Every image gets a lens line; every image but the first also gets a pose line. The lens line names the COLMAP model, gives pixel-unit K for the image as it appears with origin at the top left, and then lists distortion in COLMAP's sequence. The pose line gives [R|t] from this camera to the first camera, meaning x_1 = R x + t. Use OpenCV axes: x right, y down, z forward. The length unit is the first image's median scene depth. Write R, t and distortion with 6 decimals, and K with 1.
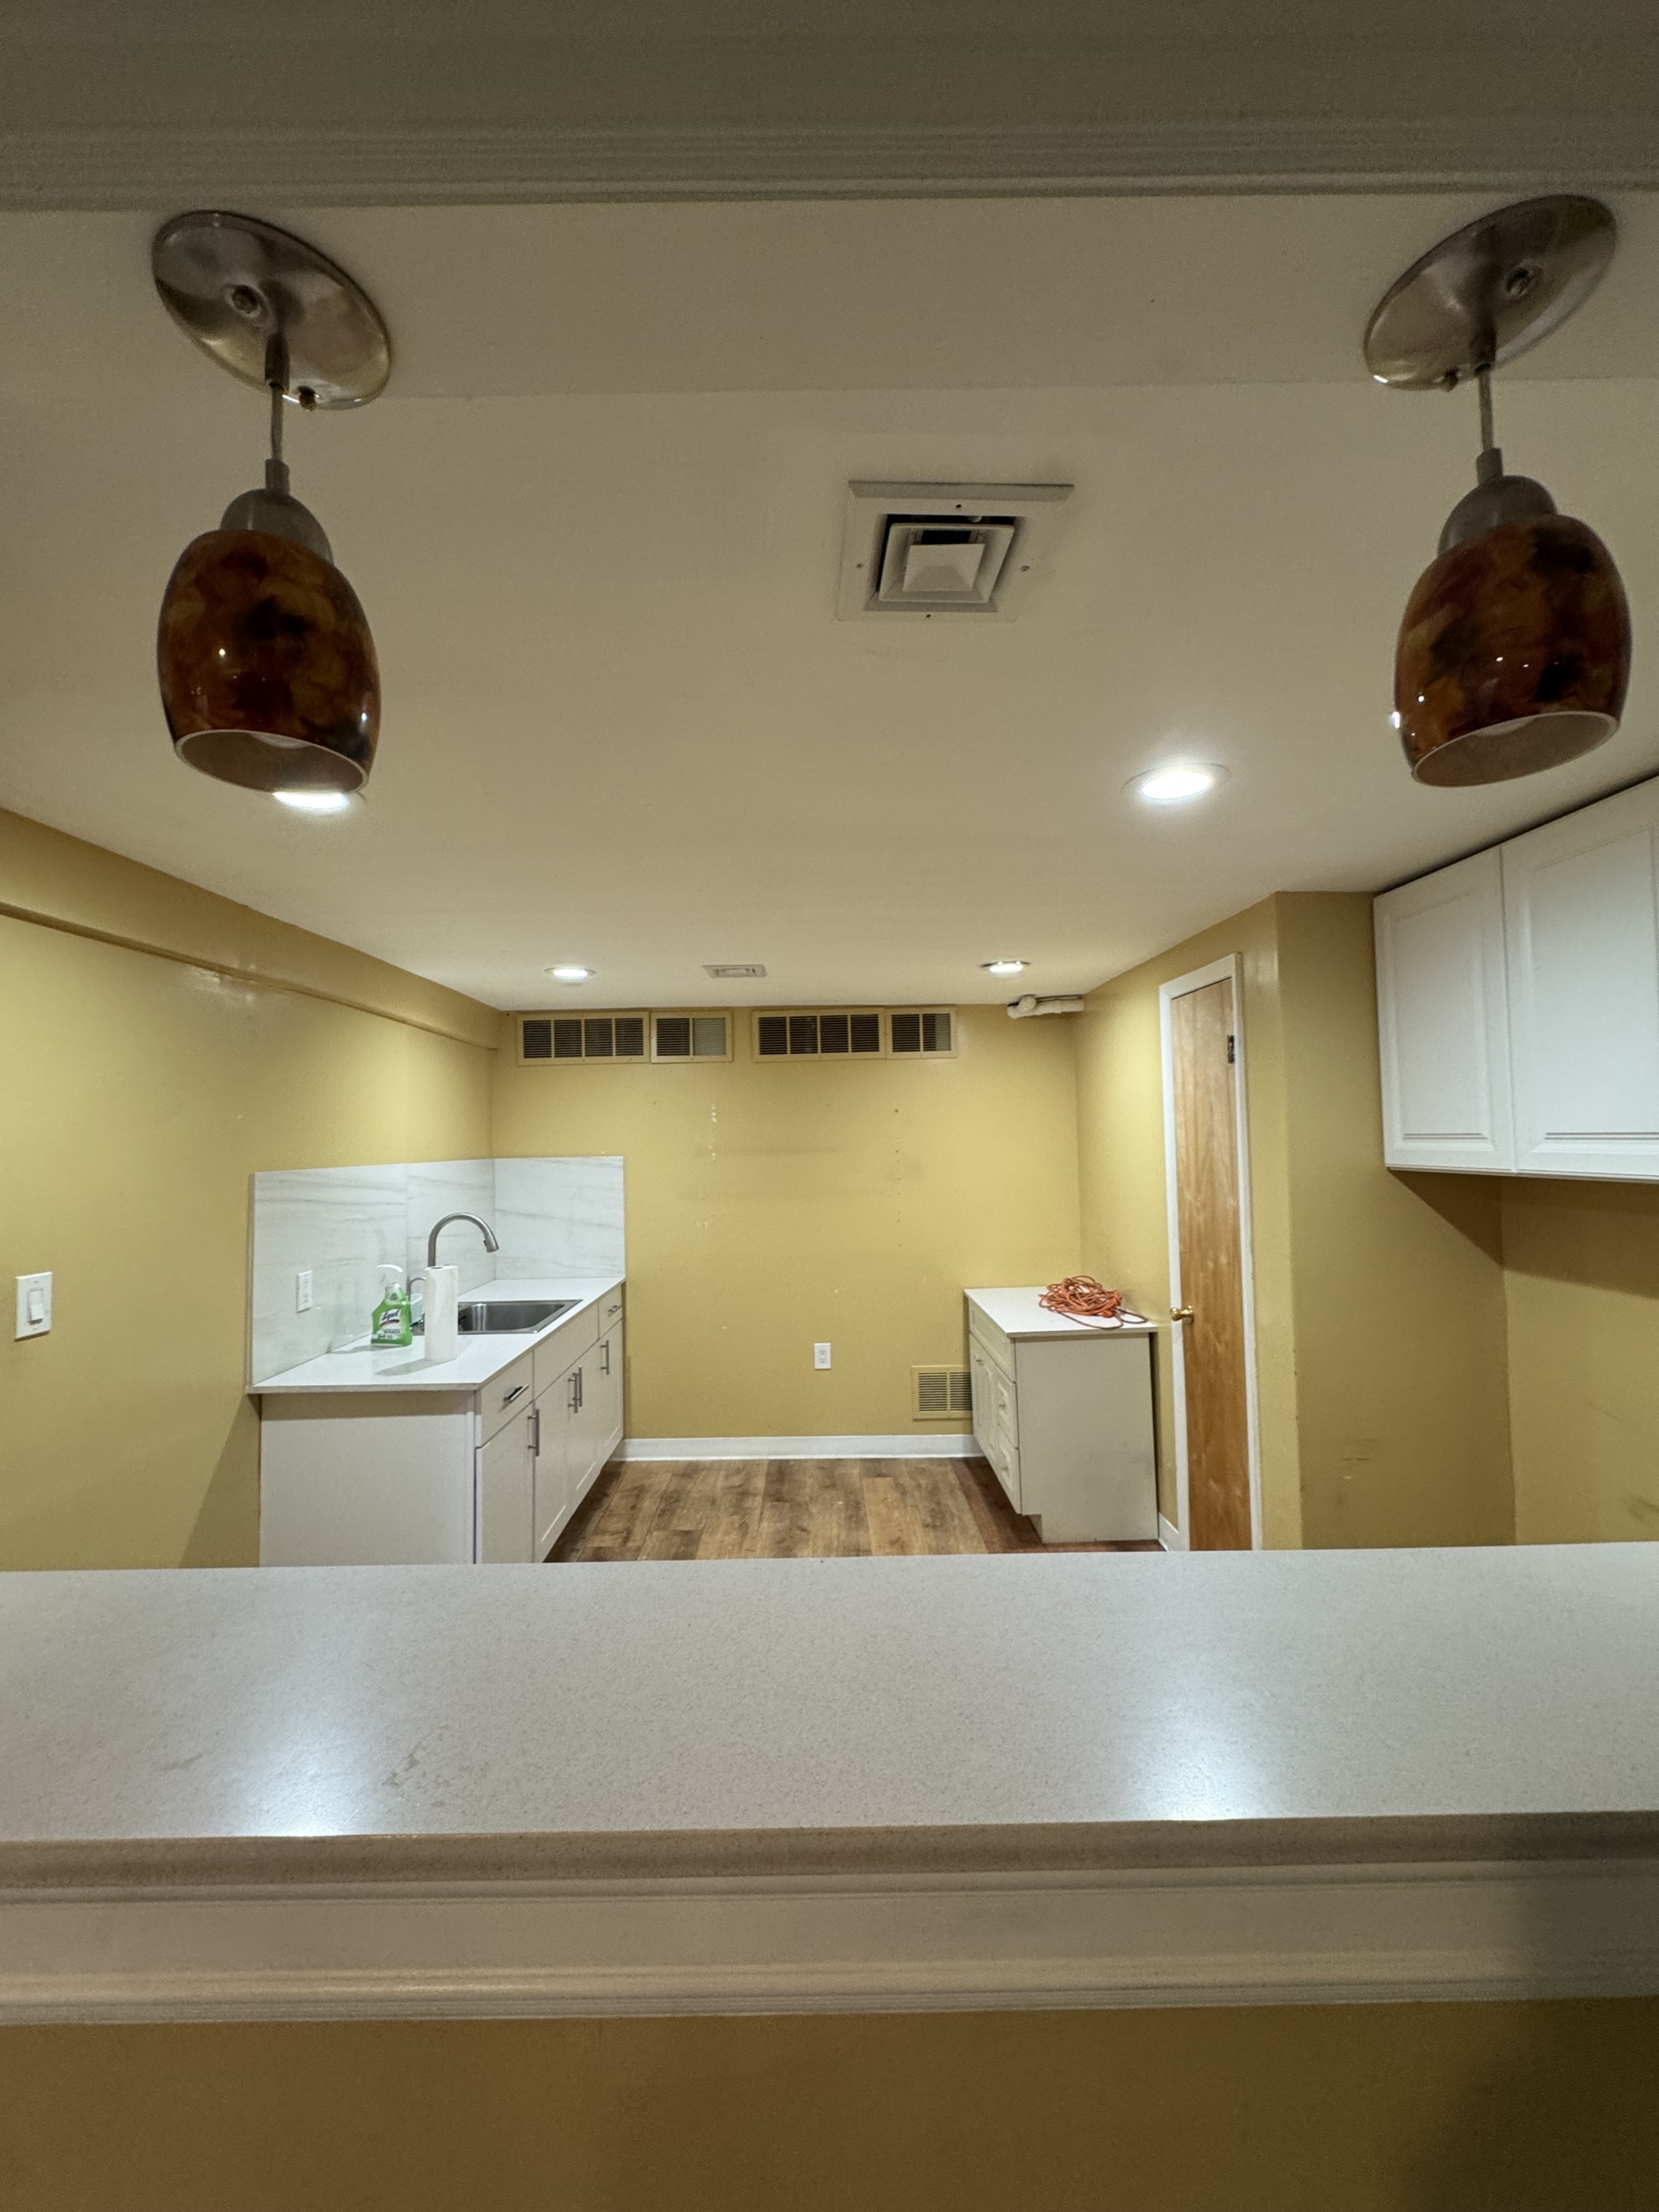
lens RADIAL K [[892.0, 0, 828.1], [0, 892.0, 1106.8], [0, 0, 1]] dist [0.004663, 0.000024]
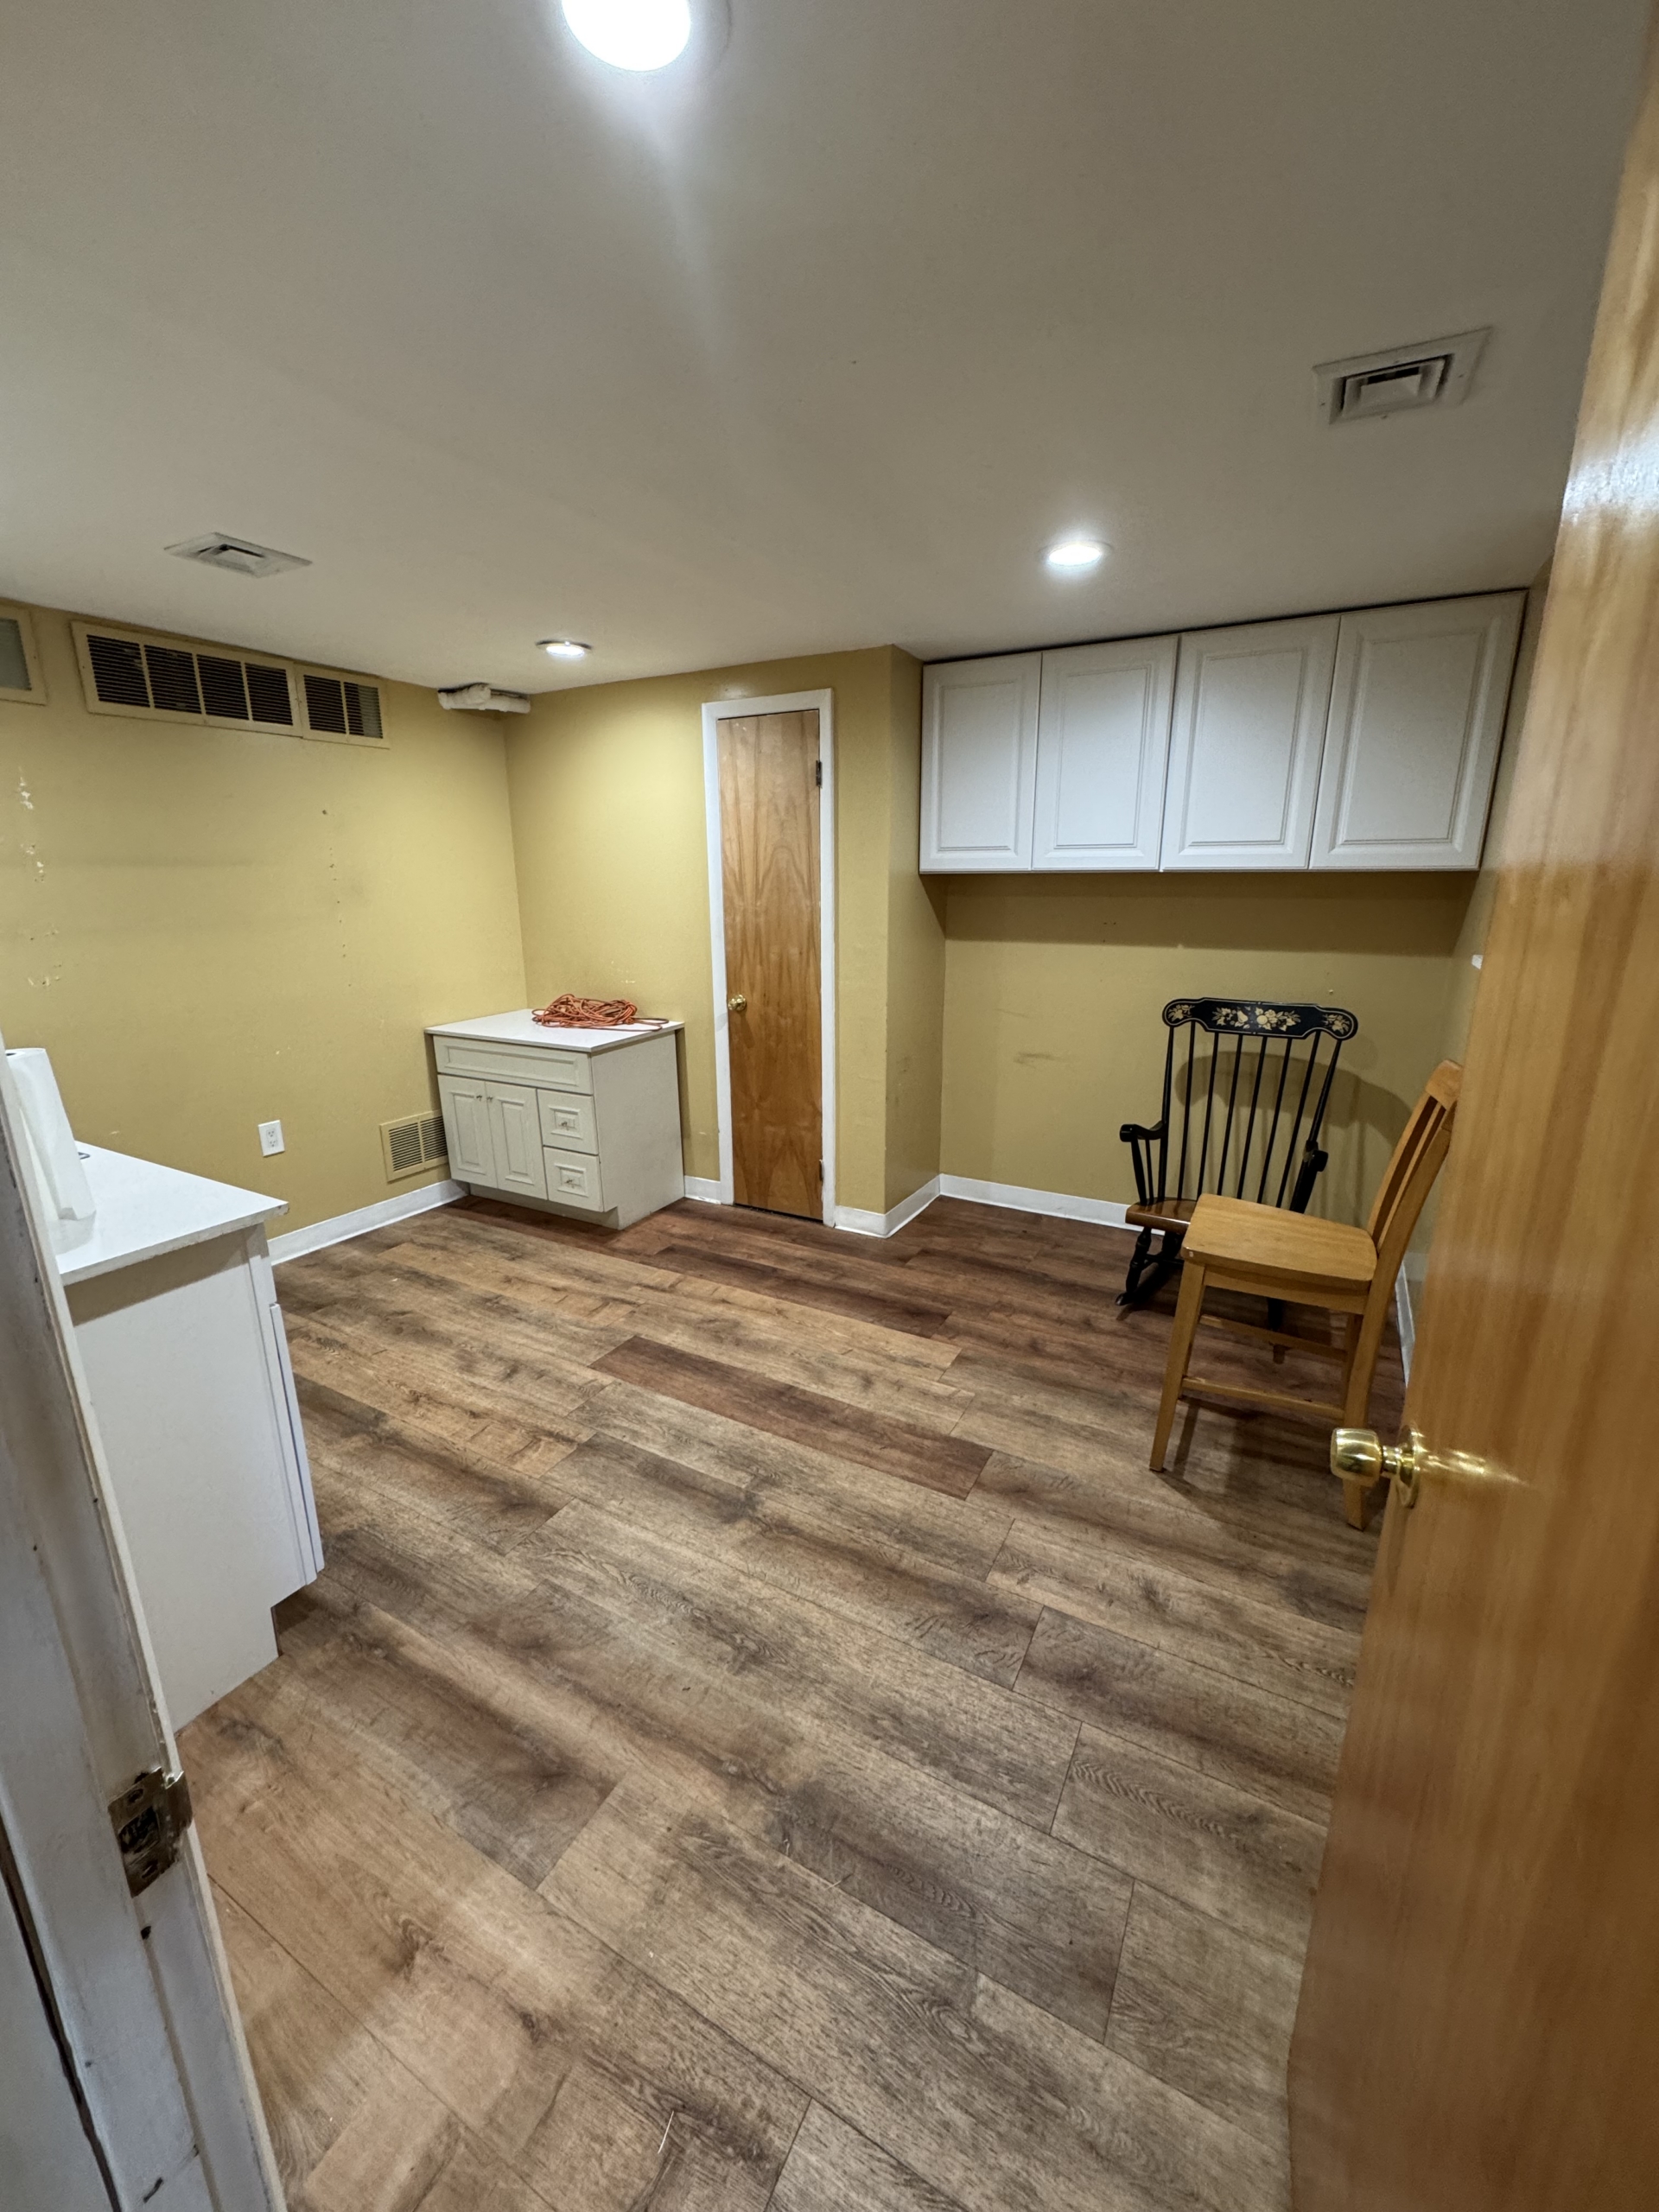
lens RADIAL K [[892.0, 0, 836.7], [0, 892.0, 1105.4], [0, 0, 1]] dist [0.004663, 0.000024]
pose [[0.488547, -0.206424, 0.847768, -0.438232], [-0.032239, 0.966678, 0.253956, 0.041636], [-0.871942, -0.151401, 0.465613, 0.227119]]
